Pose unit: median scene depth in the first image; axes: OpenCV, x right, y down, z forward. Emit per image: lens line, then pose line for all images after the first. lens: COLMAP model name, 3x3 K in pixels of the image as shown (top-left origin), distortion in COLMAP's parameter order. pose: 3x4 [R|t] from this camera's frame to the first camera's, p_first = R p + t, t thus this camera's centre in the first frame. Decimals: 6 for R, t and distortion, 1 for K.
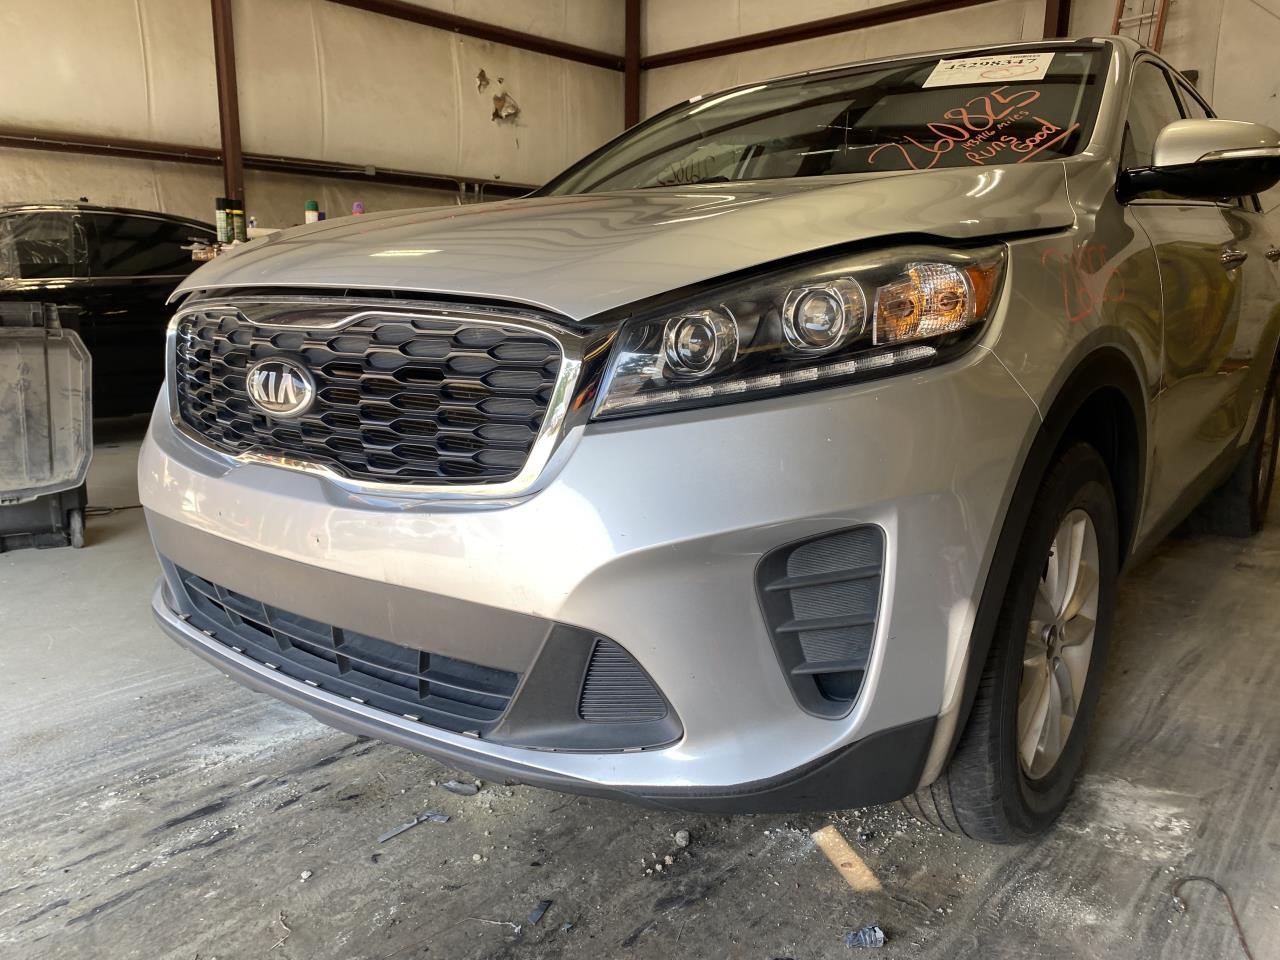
lens RADIAL K [[989.5, 0, 618.7], [0, 989.5, 477.4], [0, 0, 1]] dist [0.004118, 0.004356]
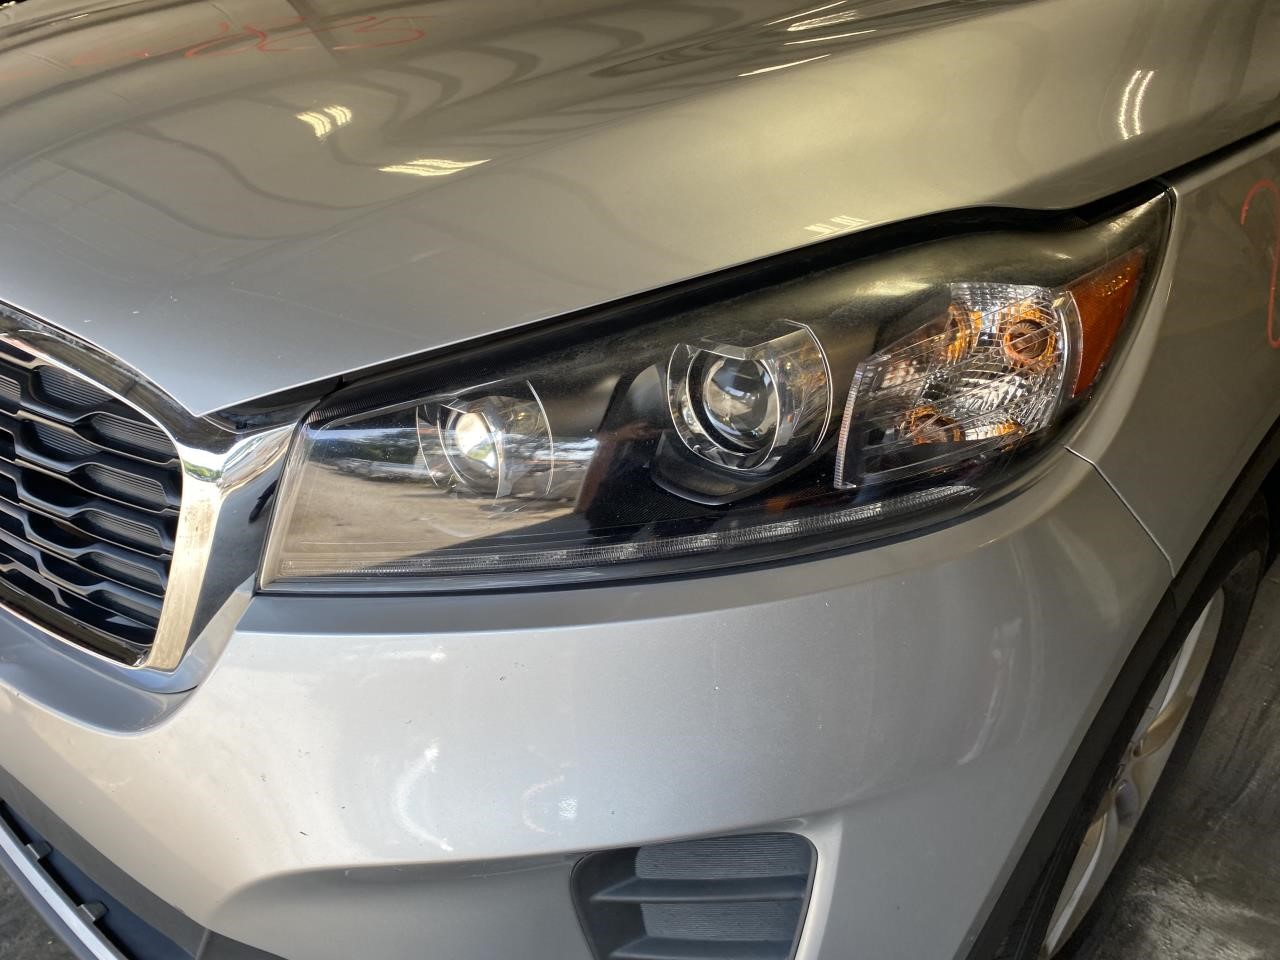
lens RADIAL K [[989.8, 0, 625.0], [0, 989.8, 468.4], [0, 0, 1]] dist [0.011114, -0.005282]
pose [[0.995780, 0.066765, -0.062958, 0.140421], [-0.045794, 0.956060, 0.289571, -0.207605], [0.079525, -0.285466, 0.955084, 0.408056]]
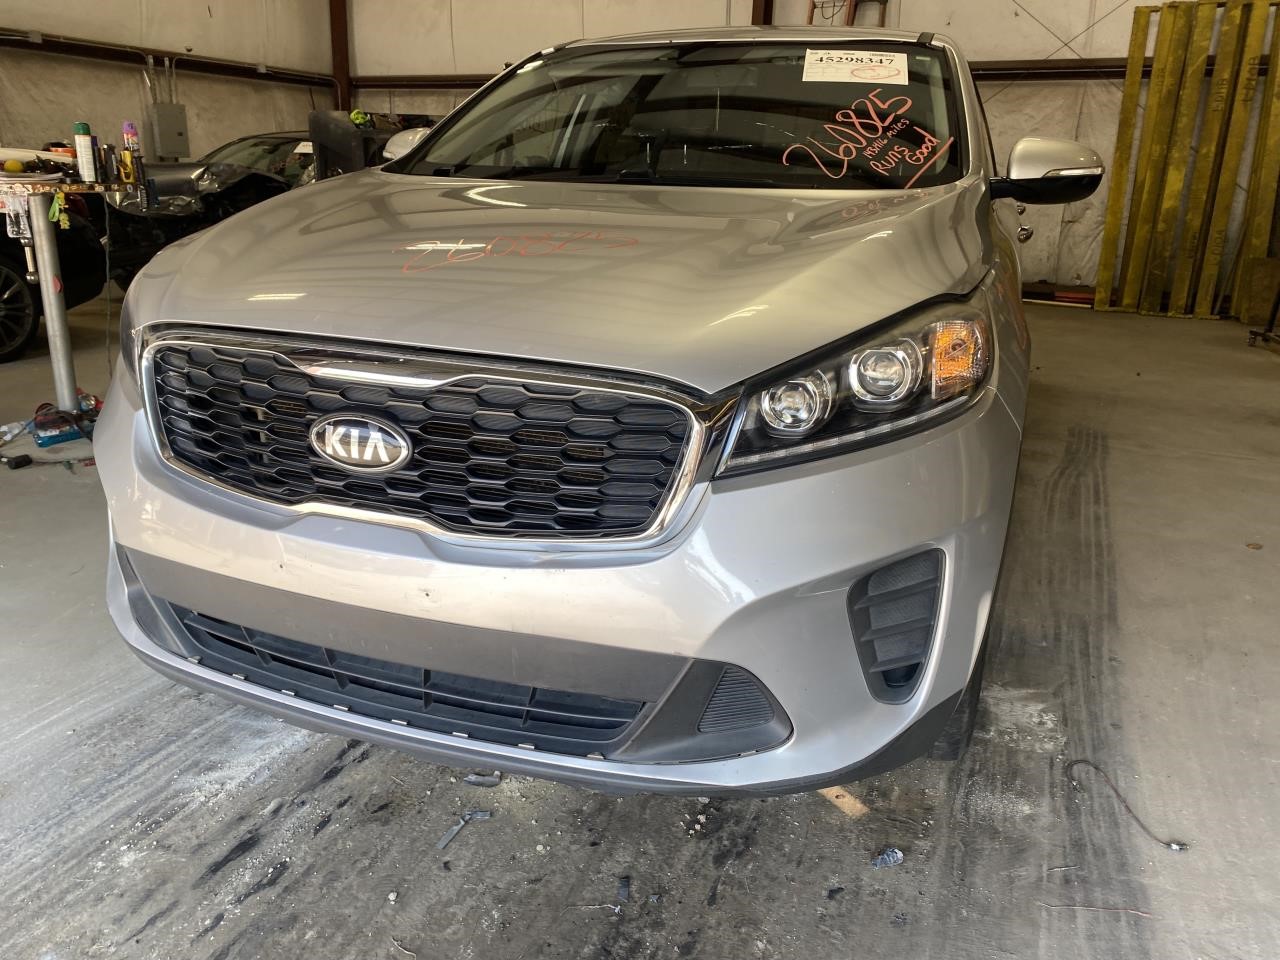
lens RADIAL K [[989.8, 0, 625.0], [0, 989.8, 468.4], [0, 0, 1]] dist [0.011114, -0.005282]
pose [[0.950388, -0.070223, 0.303036, -0.349231], [0.035924, 0.992445, 0.117314, -0.153566], [-0.308985, -0.100608, 0.945731, -0.021026]]
